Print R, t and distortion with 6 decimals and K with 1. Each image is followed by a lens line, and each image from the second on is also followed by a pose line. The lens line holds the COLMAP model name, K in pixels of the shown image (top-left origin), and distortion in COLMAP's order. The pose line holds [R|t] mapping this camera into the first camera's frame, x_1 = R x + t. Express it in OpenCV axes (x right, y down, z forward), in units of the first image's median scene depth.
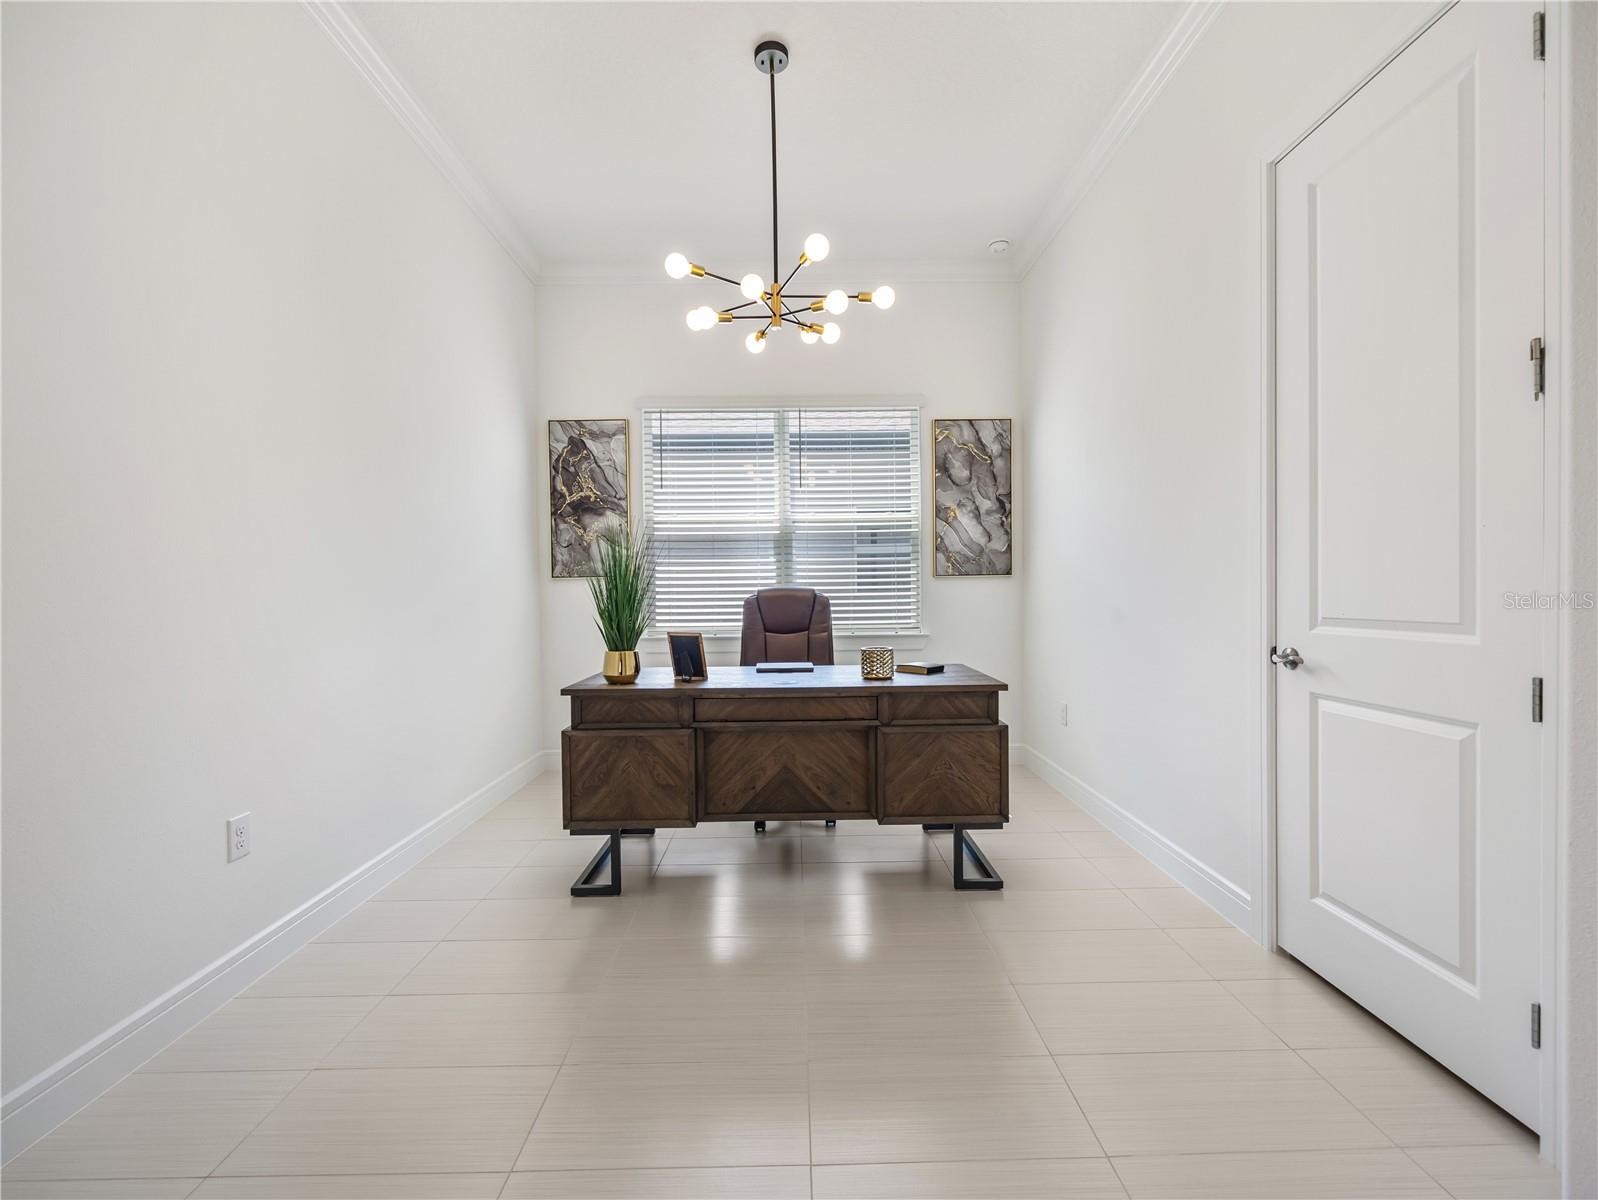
lens RADIAL K [[688.3, 0, 805.8], [0, 688.3, 601.0], [0, 0, 1]] dist [0.000631, -0.000835]
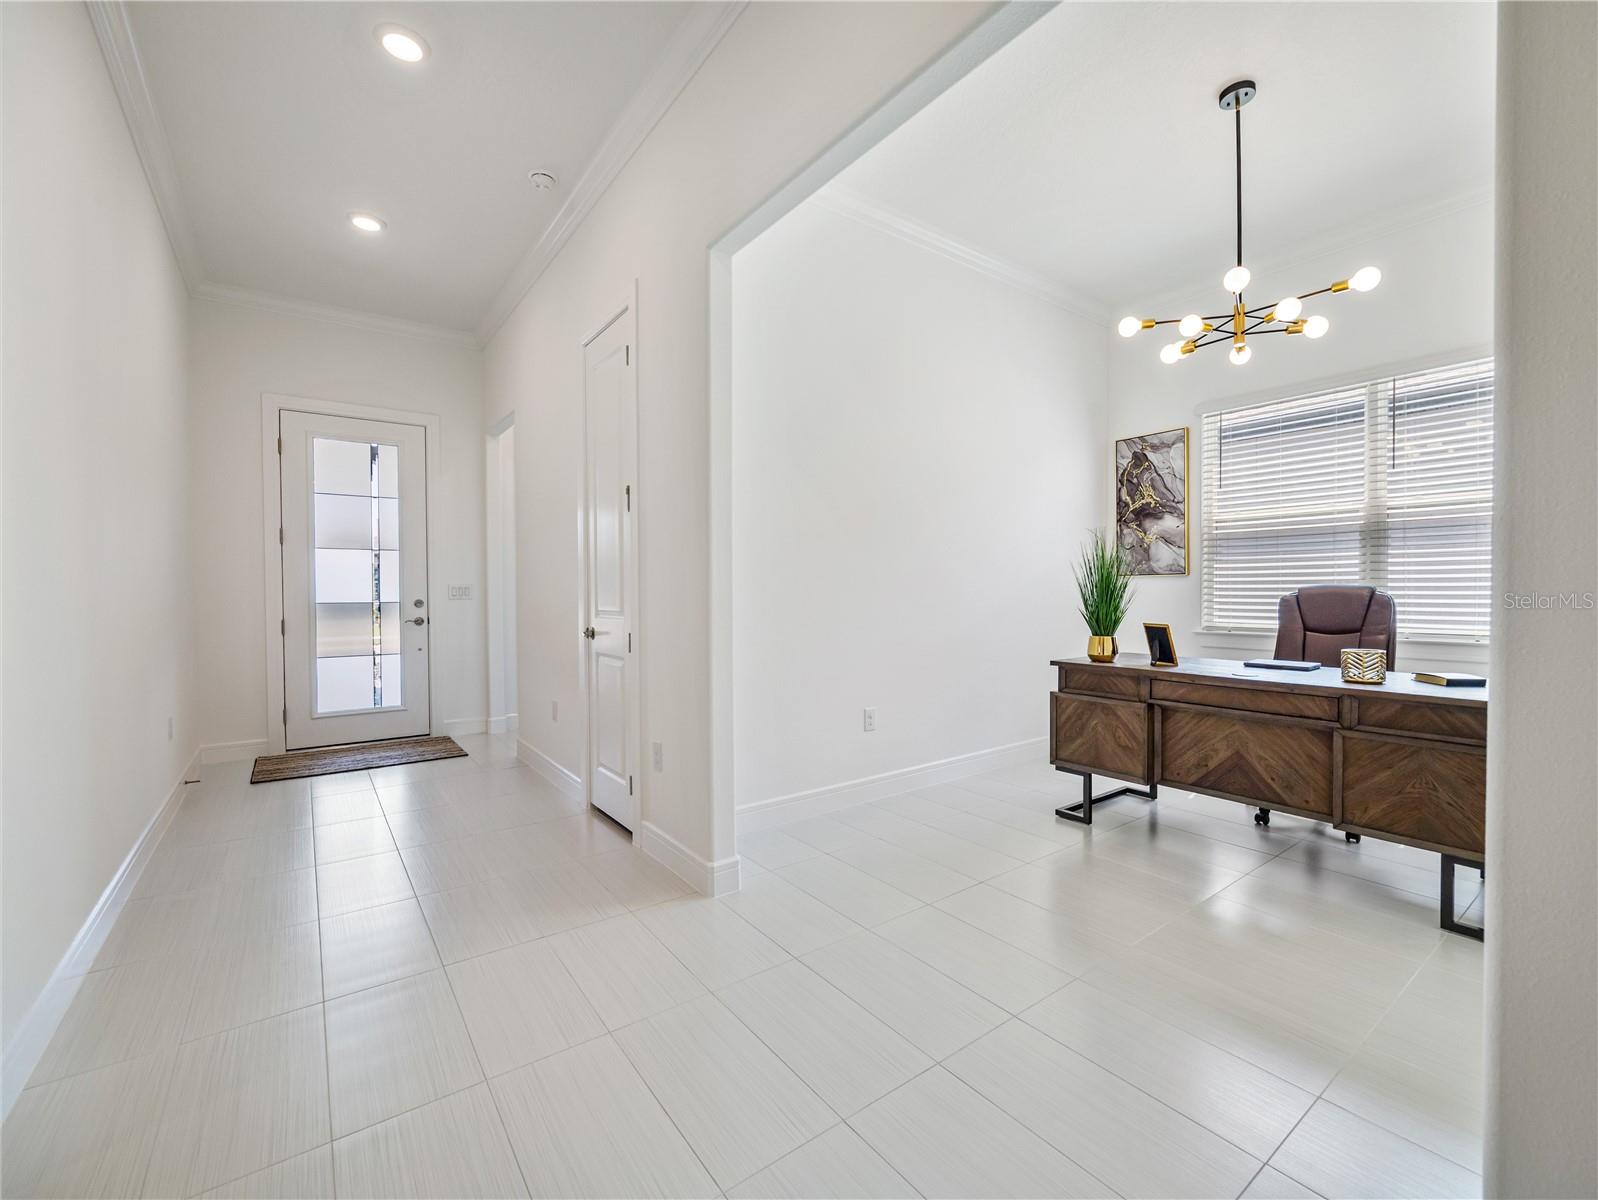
lens RADIAL K [[688.3, 0, 802.6], [0, 688.3, 600.8], [0, 0, 1]] dist [0.000631, -0.000835]
pose [[0.579636, 0.020098, -0.814628, 0.446466], [-0.013364, 0.999796, 0.015158, -0.003365], [0.814766, 0.002101, 0.579786, -0.178106]]
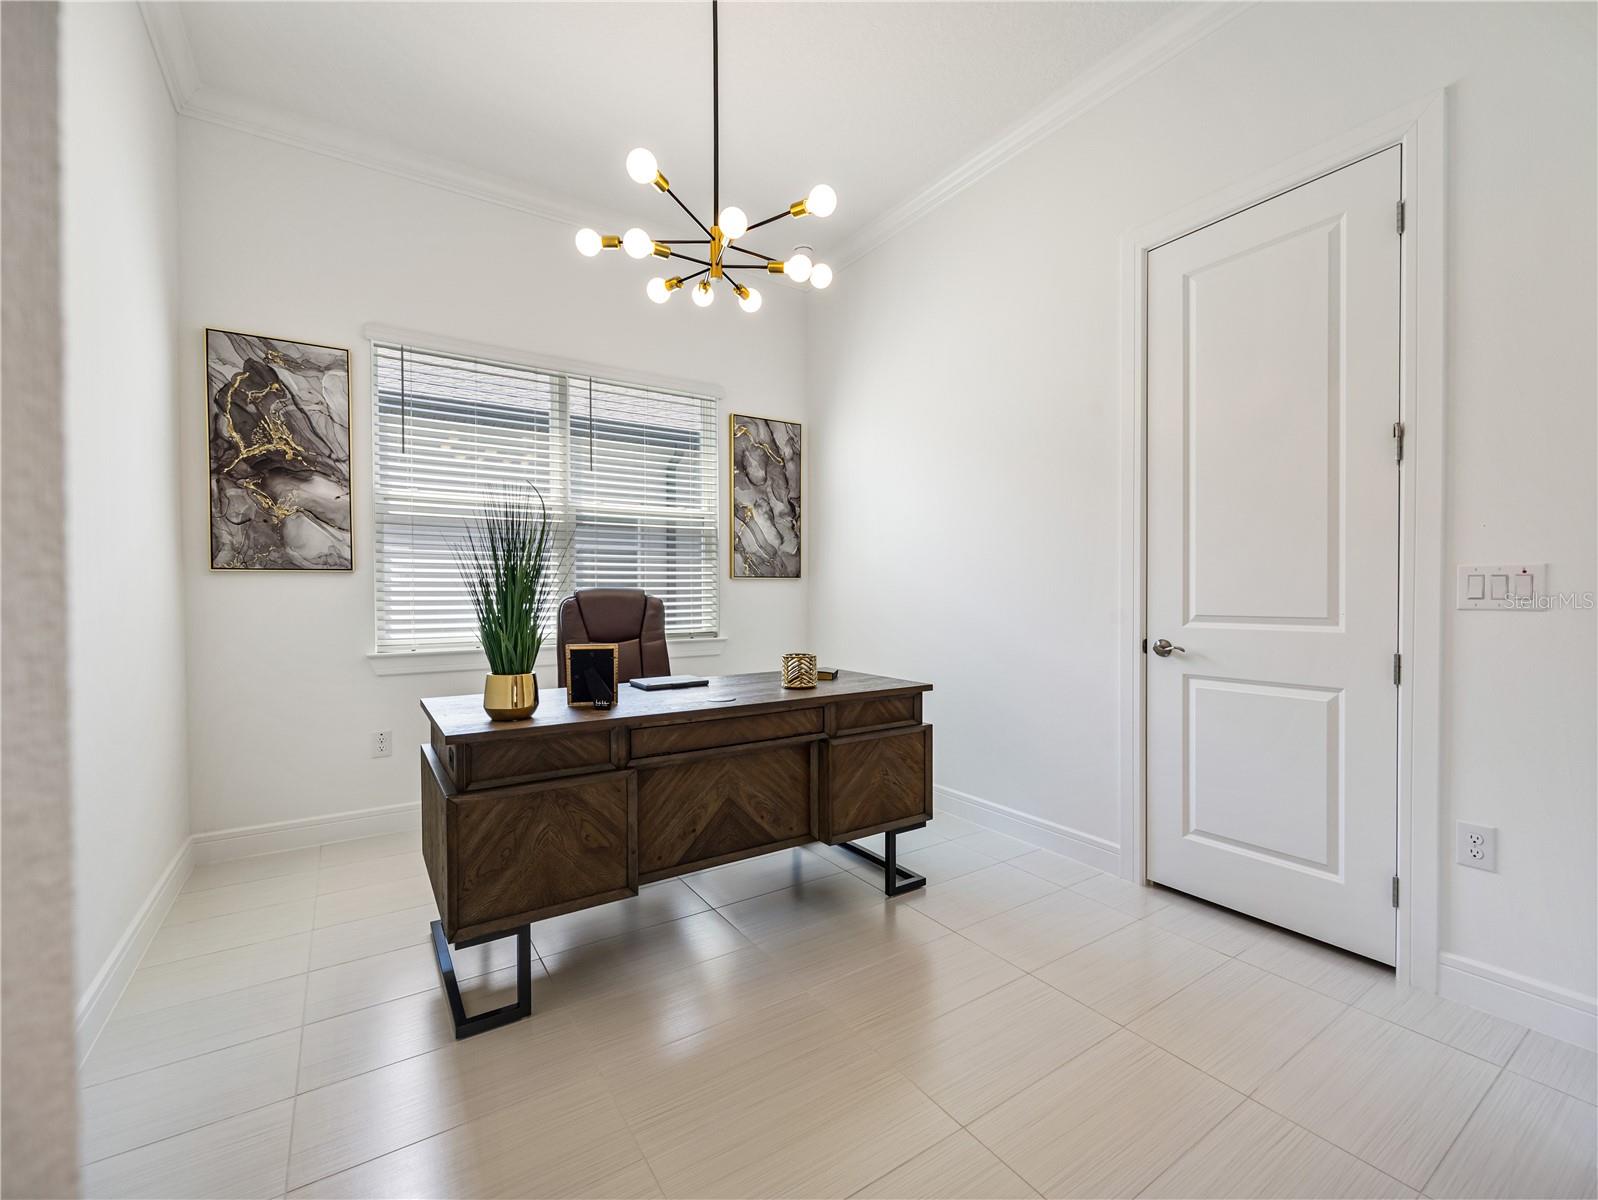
lens RADIAL K [[688.3, 0, 805.6], [0, 688.3, 600.1], [0, 0, 1]] dist [0.000631, -0.000835]
pose [[0.839111, 0.000098, 0.543960, -0.409844], [0.002755, 0.999986, -0.004431, -0.000062], [-0.543953, 0.005217, 0.839099, 0.235547]]
